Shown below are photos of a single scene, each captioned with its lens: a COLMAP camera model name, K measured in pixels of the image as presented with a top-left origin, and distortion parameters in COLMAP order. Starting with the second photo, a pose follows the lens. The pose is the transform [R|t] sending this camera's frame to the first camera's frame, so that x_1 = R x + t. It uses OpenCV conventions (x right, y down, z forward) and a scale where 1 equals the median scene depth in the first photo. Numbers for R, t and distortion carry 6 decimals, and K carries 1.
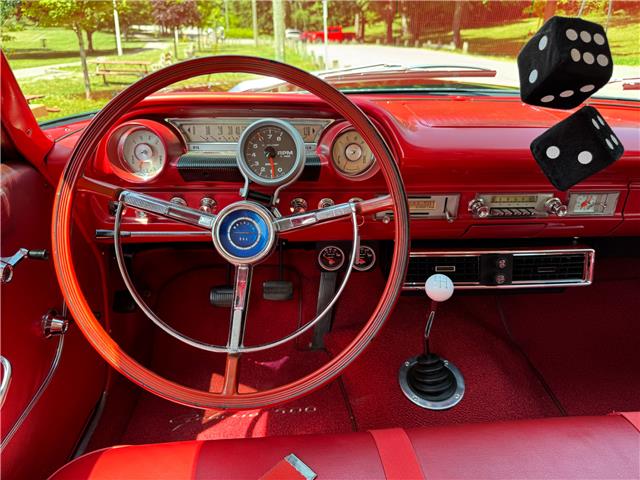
lens RADIAL K [[457.4, 0, 318.4], [0, 457.4, 241.2], [0, 0, 1]] dist [0.052015, -0.079359]
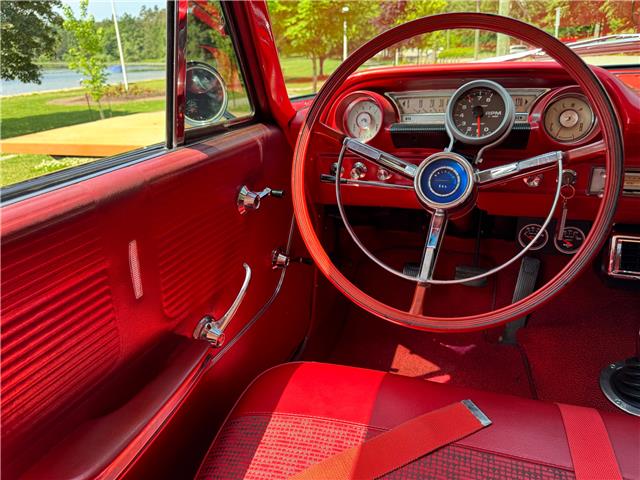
lens RADIAL K [[457.4, 0, 318.4], [0, 457.4, 241.2], [0, 0, 1]] dist [0.052015, -0.079359]
pose [[0.906650, 0.097895, -0.410370, 0.023559], [-0.114425, 0.993305, -0.015848, 0.148161], [0.406071, 0.061325, 0.911782, -0.088857]]
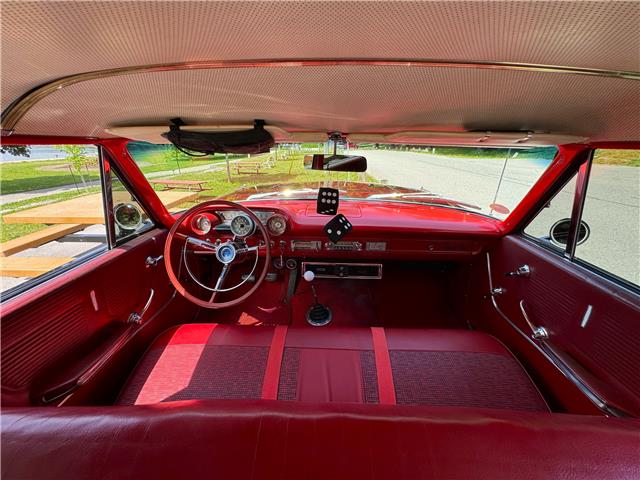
lens RADIAL K [[255.6, 0, 320.0], [0, 255.6, 240.0], [0, 0, 1]] dist [-0.000737, -0.000182]
pose [[0.991733, 0.030731, -0.124584, 0.575991], [-0.038357, 0.997504, -0.059284, -0.024678], [0.122452, 0.063573, 0.990436, -0.536936]]
